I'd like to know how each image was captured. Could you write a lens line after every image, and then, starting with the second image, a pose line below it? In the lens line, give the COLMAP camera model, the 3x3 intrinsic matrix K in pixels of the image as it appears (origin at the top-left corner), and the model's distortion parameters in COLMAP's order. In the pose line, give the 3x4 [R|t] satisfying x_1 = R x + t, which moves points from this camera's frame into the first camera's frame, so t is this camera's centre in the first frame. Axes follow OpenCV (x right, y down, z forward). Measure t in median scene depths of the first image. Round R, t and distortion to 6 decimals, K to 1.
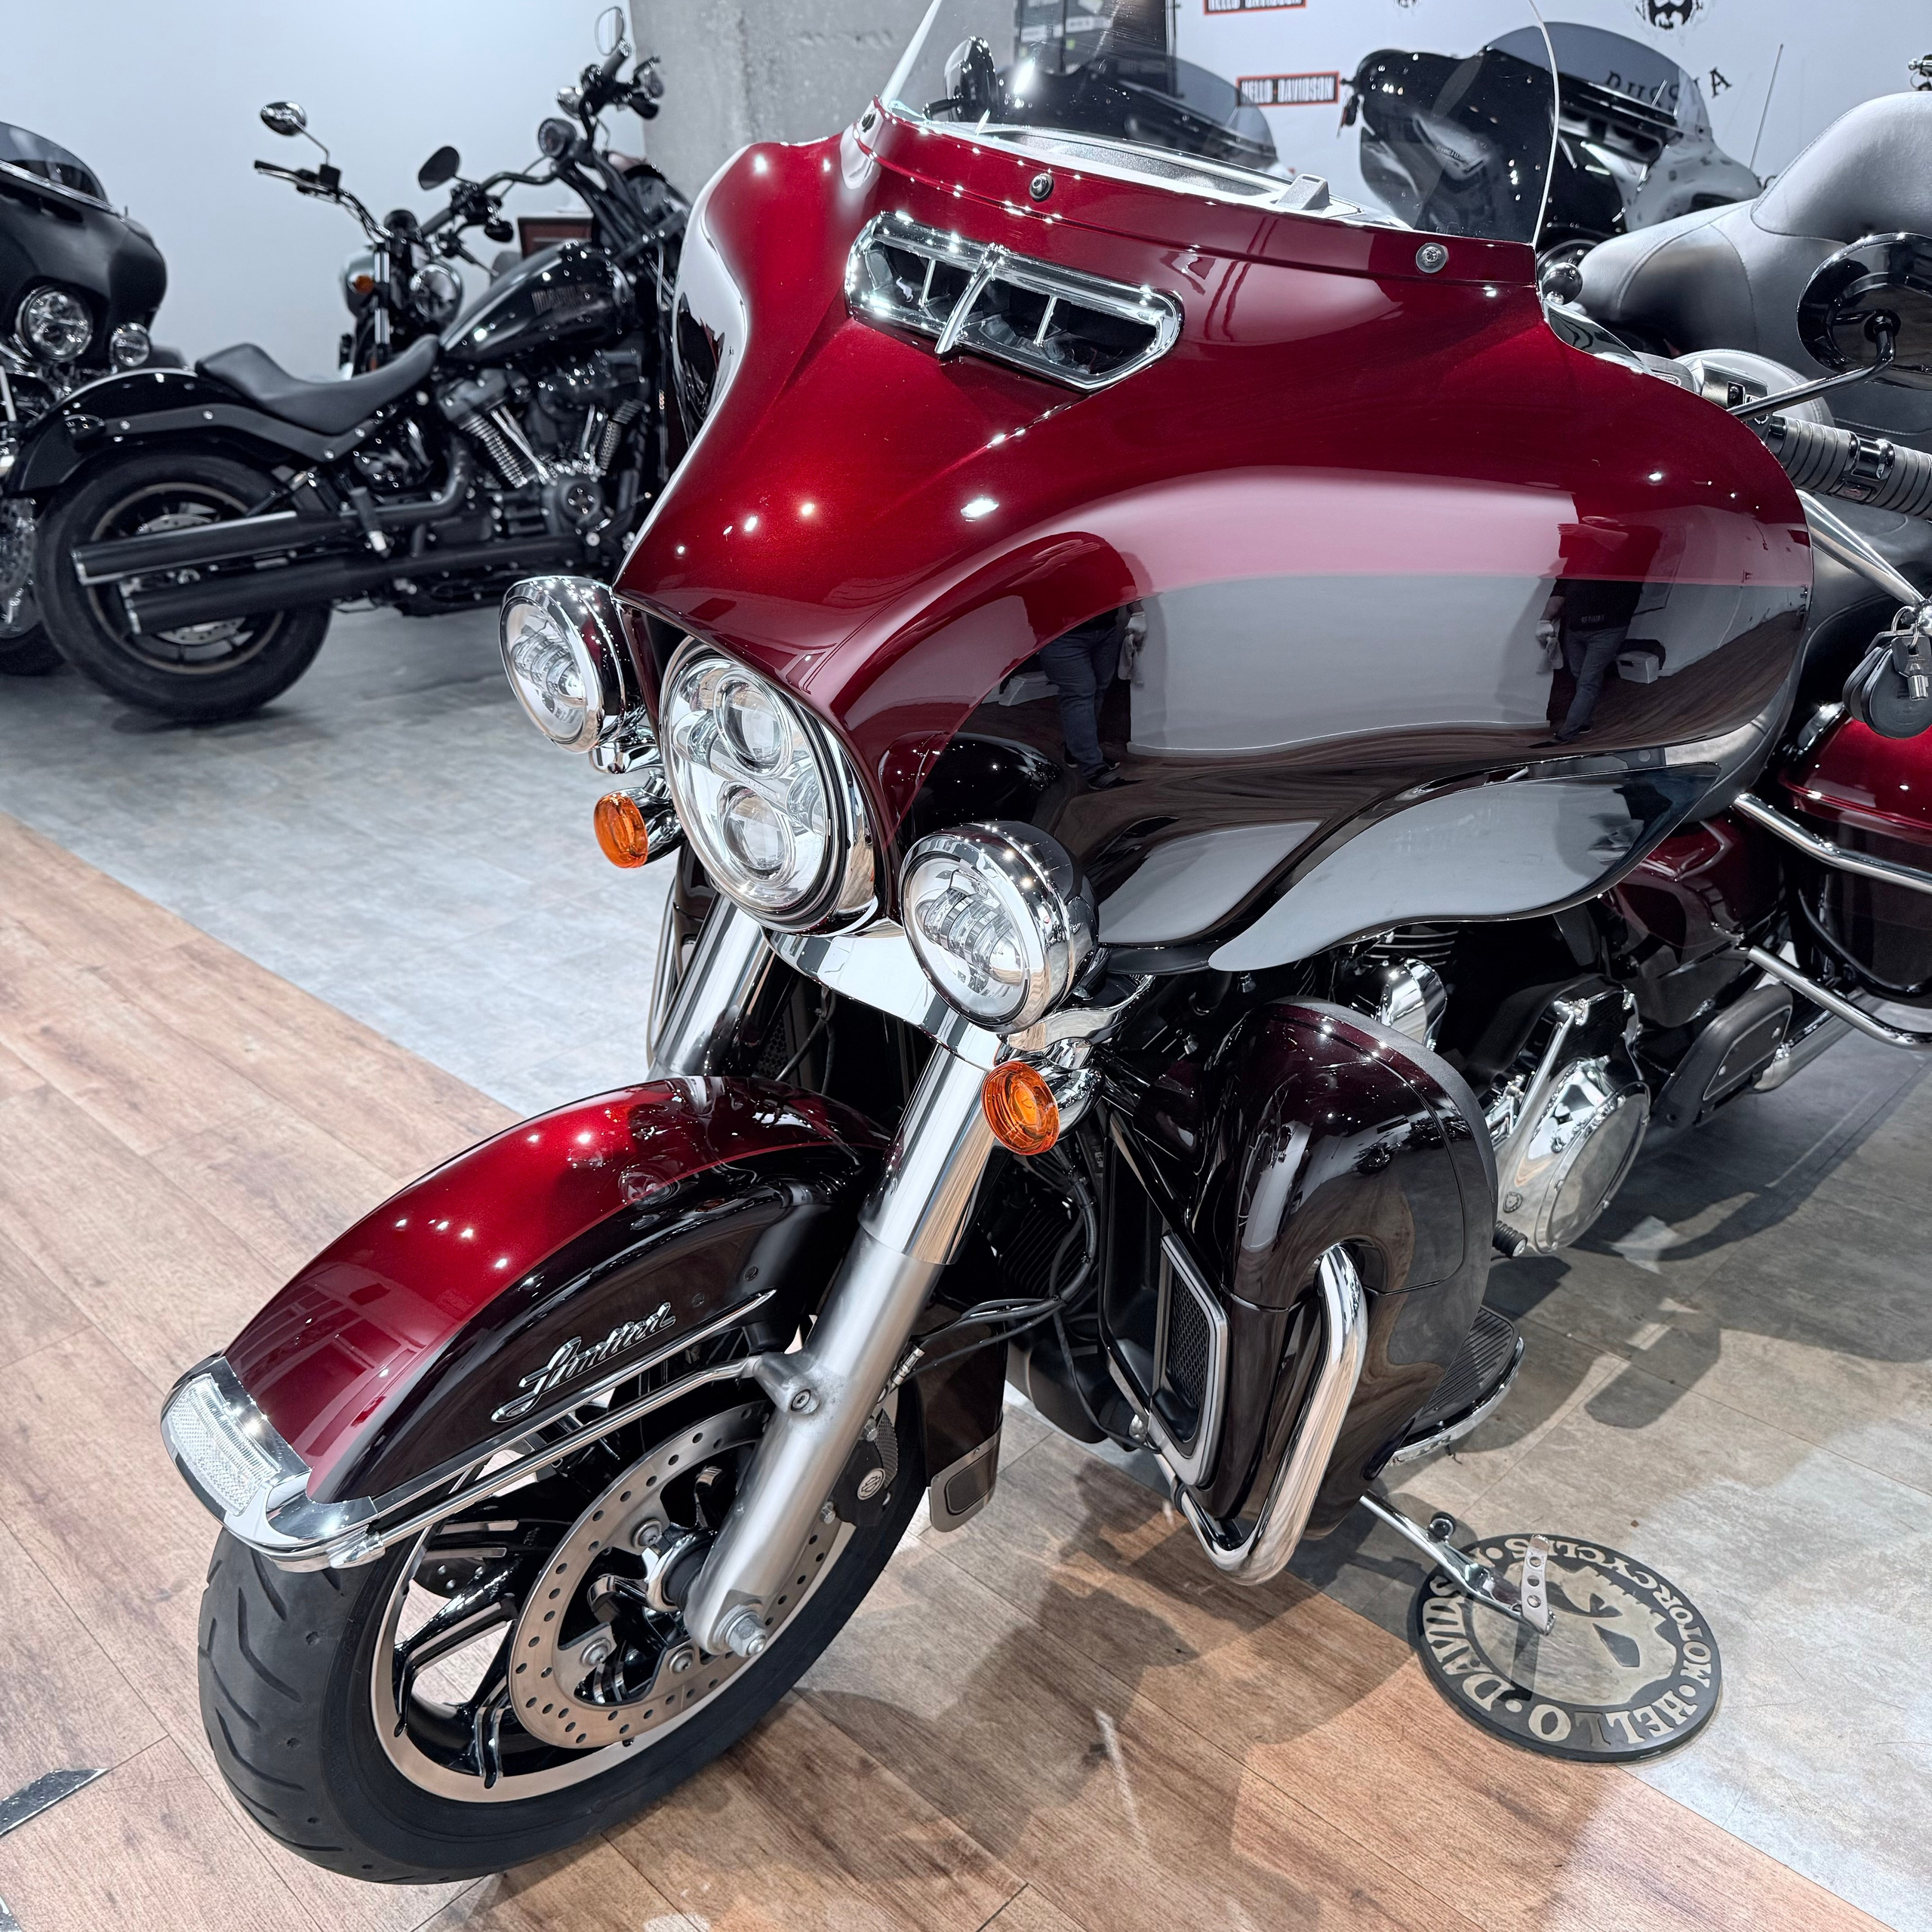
lens RADIAL K [[1872.1, 0, 976.2], [0, 1872.1, 964.8], [0, 0, 1]] dist [0.039555, -0.079091]
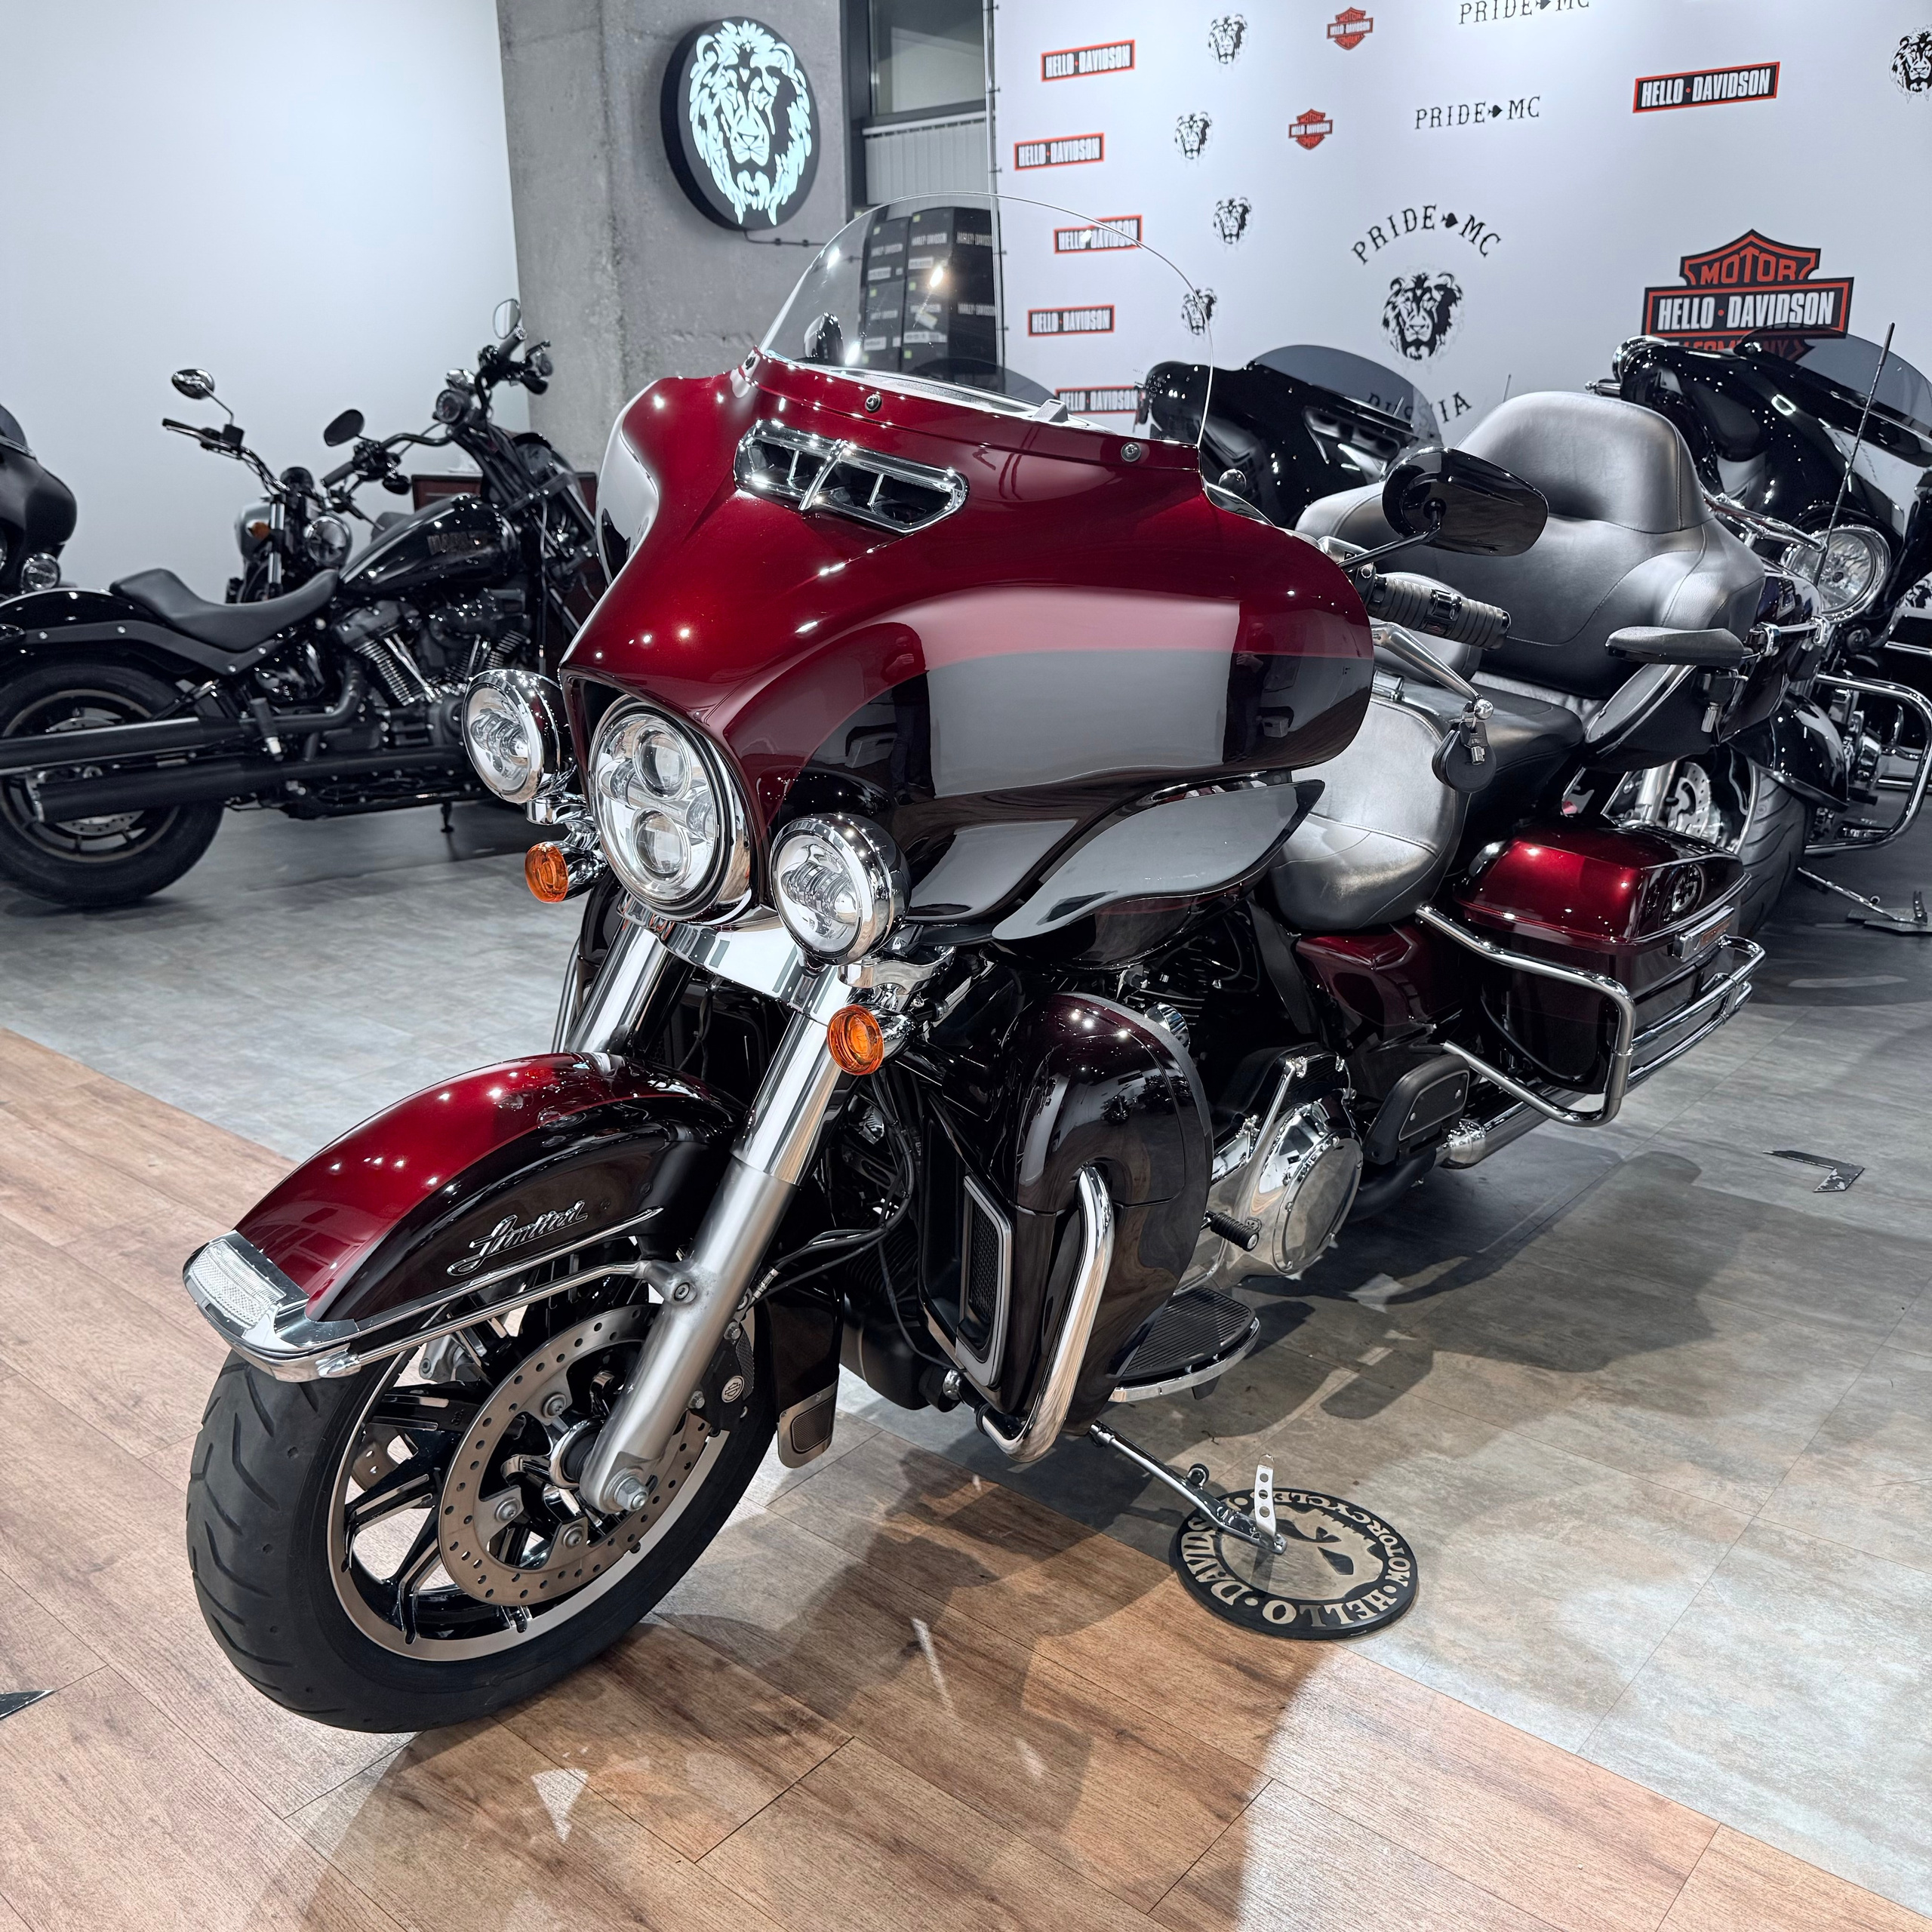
lens RADIAL K [[1863.6, 0, 990.3], [0, 1863.6, 967.6], [0, 0, 1]] dist [0.086186, -0.167211]
pose [[0.995735, 0.013051, 0.091330, -0.001757], [0.000467, 0.989218, -0.146450, 0.118032], [-0.092257, 0.145869, 0.984993, -0.186179]]
